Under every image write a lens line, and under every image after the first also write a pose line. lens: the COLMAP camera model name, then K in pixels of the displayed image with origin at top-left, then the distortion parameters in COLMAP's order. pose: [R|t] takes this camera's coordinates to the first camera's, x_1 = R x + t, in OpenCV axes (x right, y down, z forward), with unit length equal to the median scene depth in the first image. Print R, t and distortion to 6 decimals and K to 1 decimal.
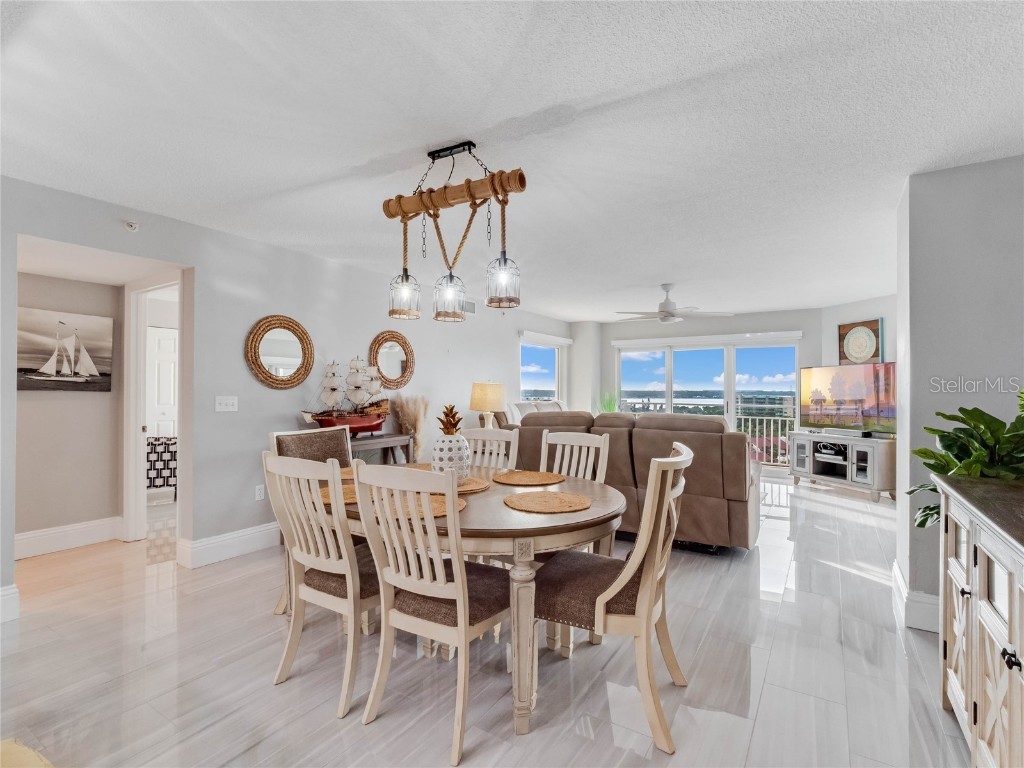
lens RADIAL K [[502.3, 0, 517.5], [0, 502.3, 389.8], [0, 0, 1]] dist [0.007560, -0.004509]
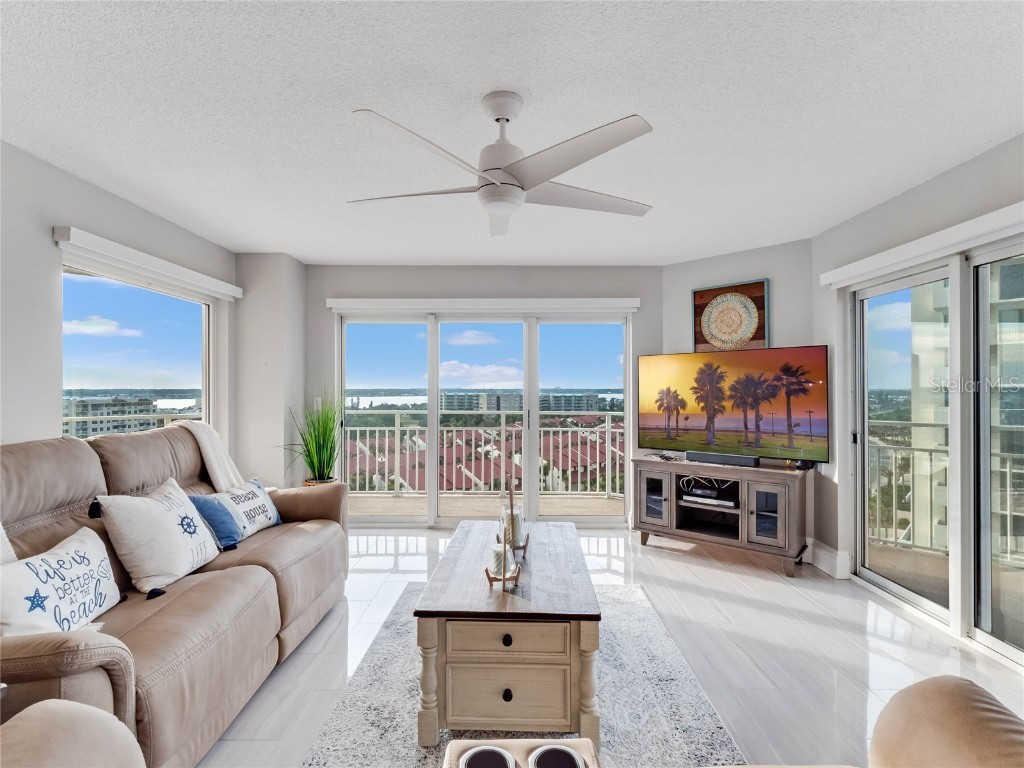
lens RADIAL K [[502.3, 0, 512.8], [0, 502.3, 383.1], [0, 0, 1]] dist [0.007560, -0.004509]
pose [[0.848748, 0.002791, 0.528790, 0.113918], [0.002236, 0.999958, -0.008868, -0.004685], [-0.528793, 0.008709, 0.848706, 0.692032]]
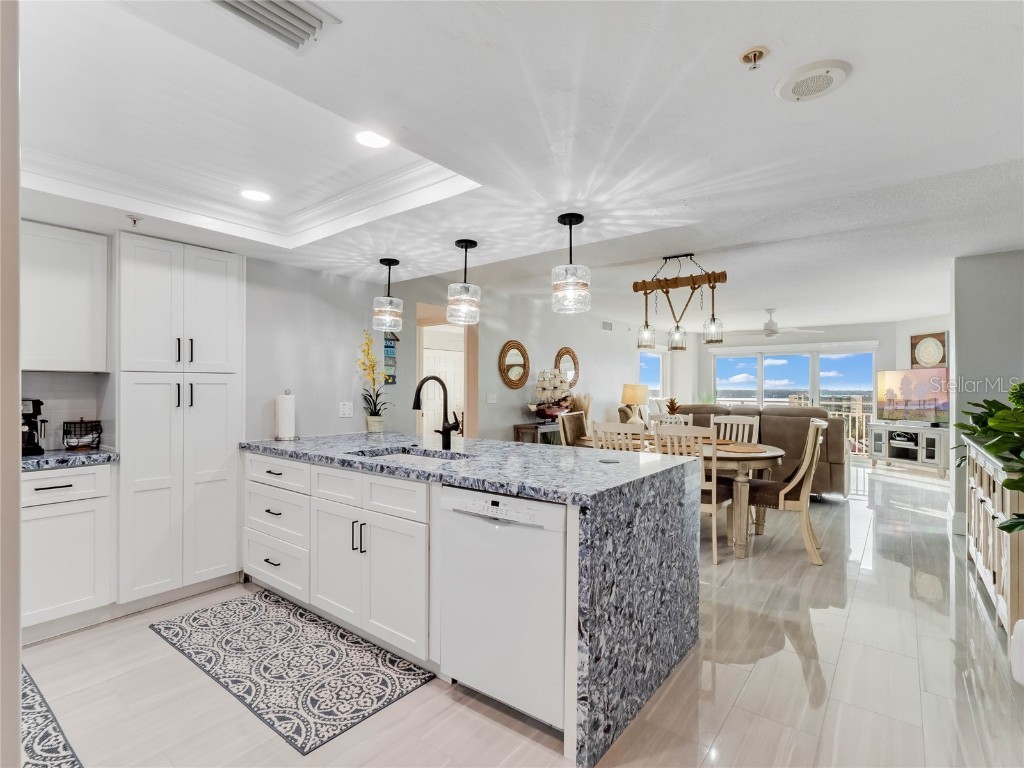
lens RADIAL K [[502.3, 0, 518.4], [0, 502.3, 389.1], [0, 0, 1]] dist [0.007560, -0.004509]
pose [[0.995307, -0.000986, -0.096762, -0.230374], [0.000952, 0.999999, -0.000395, -0.000421], [0.096763, 0.000301, 0.995307, -0.371642]]
